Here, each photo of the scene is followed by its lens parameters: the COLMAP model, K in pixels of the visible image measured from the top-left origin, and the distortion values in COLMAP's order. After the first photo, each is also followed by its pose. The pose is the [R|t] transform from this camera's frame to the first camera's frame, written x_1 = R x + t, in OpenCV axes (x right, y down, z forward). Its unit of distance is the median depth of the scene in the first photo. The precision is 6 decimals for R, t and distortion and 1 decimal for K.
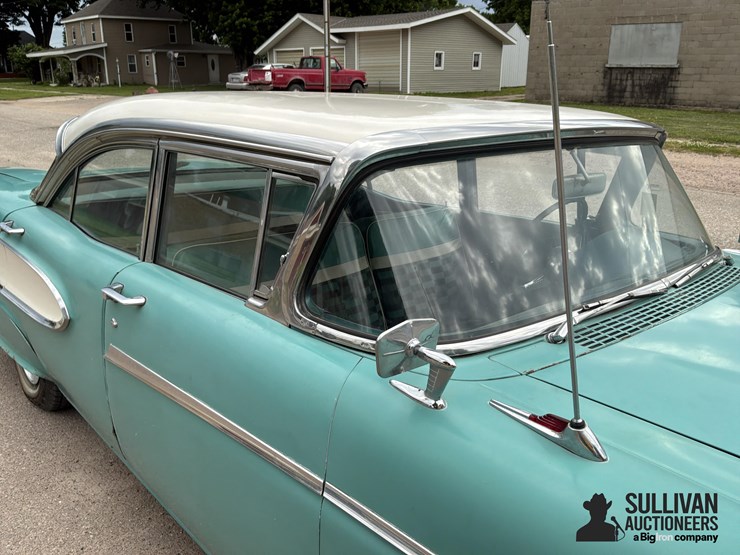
lens RADIAL K [[617.4, 0, 369.9], [0, 617.4, 284.1], [0, 0, 1]] dist [0.084630, -0.172451]
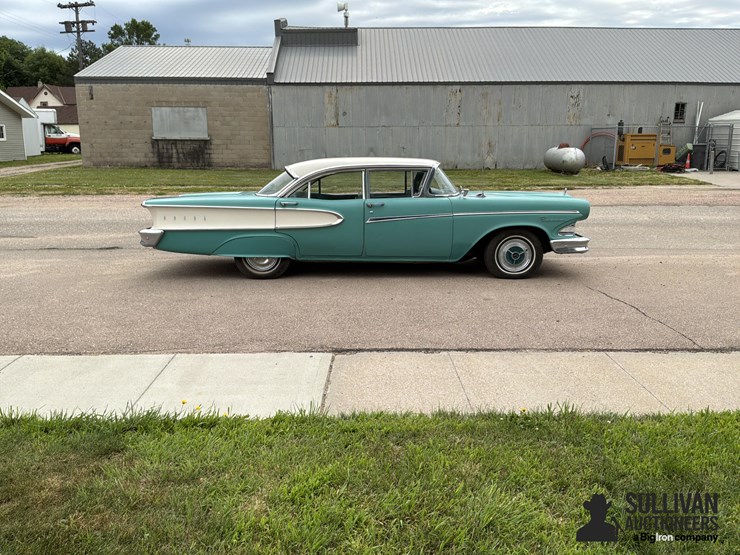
lens RADIAL K [[617.4, 0, 370.2], [0, 617.4, 280.0], [0, 0, 1]] dist [0.084630, -0.172451]
pose [[0.679297, -0.159413, 0.716340, -0.204394], [0.235382, 0.971878, -0.006930, 0.031099], [-0.695091, 0.173321, 0.697717, -0.102348]]
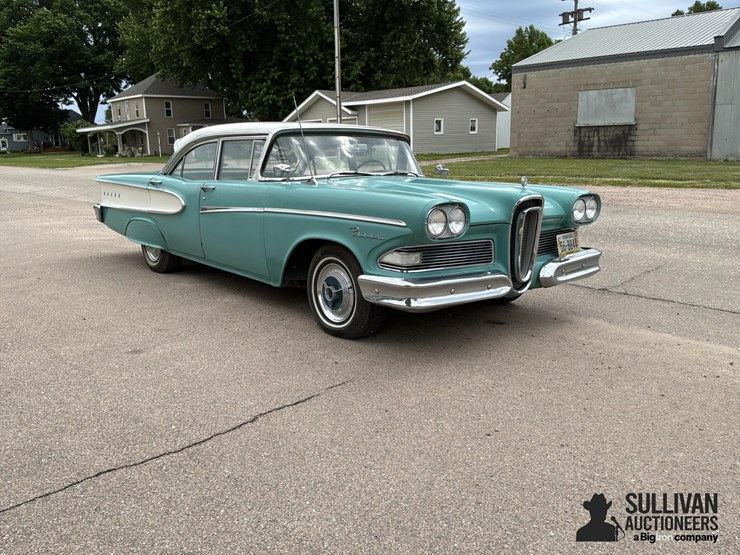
lens RADIAL K [[617.4, 0, 365.9], [0, 617.4, 277.5], [0, 0, 1]] dist [0.084630, -0.172451]
pose [[0.998830, -0.013618, -0.046411, 0.028005], [0.008268, 0.993496, -0.113570, 0.045973], [0.047655, 0.113053, 0.992445, -0.106836]]
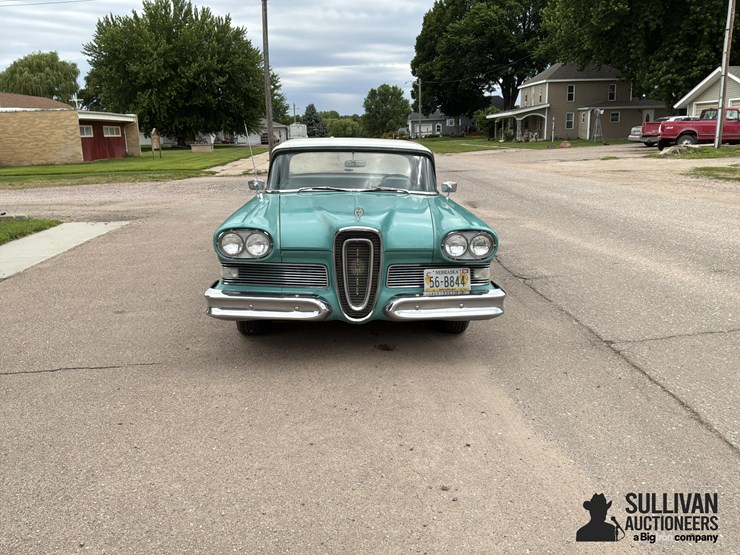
lens RADIAL K [[617.4, 0, 369.1], [0, 617.4, 278.4], [0, 0, 1]] dist [0.084630, -0.172451]
pose [[0.762115, 0.124281, -0.635402, 0.150978], [-0.181355, 0.983094, -0.025234, 0.026650], [0.621524, 0.134465, 0.771769, -0.072738]]
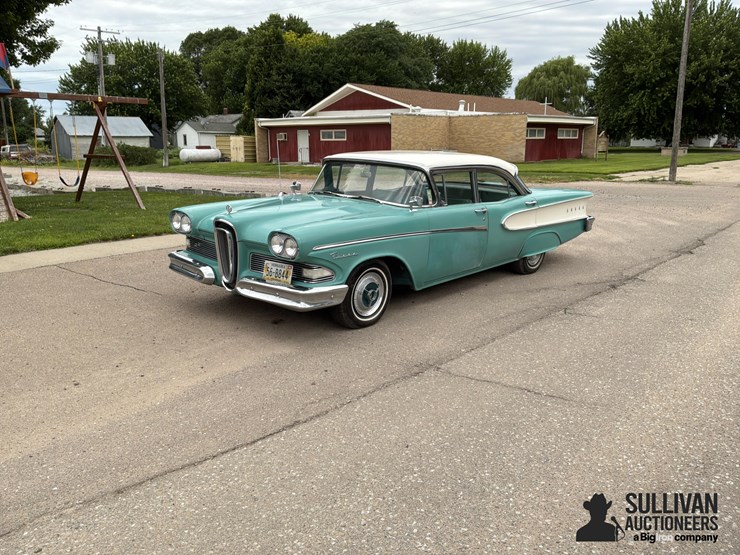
lens RADIAL K [[617.4, 0, 367.5], [0, 617.4, 276.8], [0, 0, 1]] dist [0.084630, -0.172451]
pose [[0.092944, 0.208414, -0.973614, 0.249041], [-0.318409, 0.932720, 0.169264, -0.017272], [0.943386, 0.294275, 0.153052, 0.049283]]
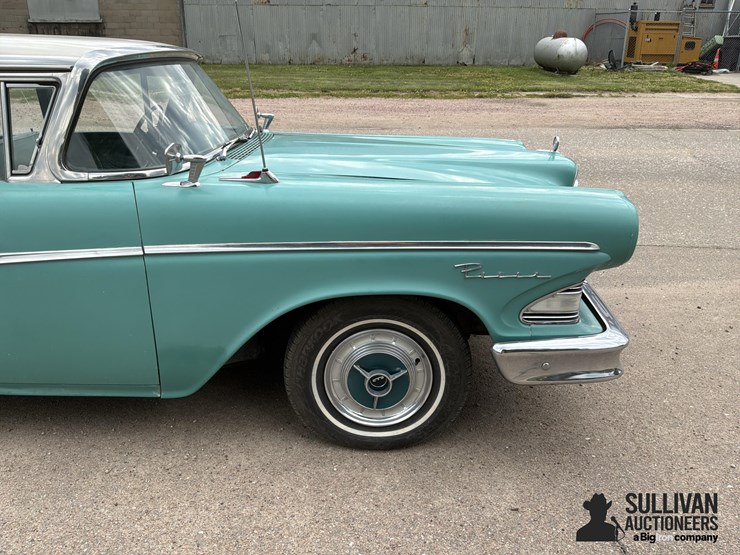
lens RADIAL K [[617.4, 0, 376.1], [0, 617.4, 278.7], [0, 0, 1]] dist [0.084630, -0.172451]
pose [[0.660355, -0.268676, 0.701245, -0.035301], [0.230129, 0.961280, 0.151596, 0.010424], [-0.714823, 0.061270, 0.696616, -0.023909]]
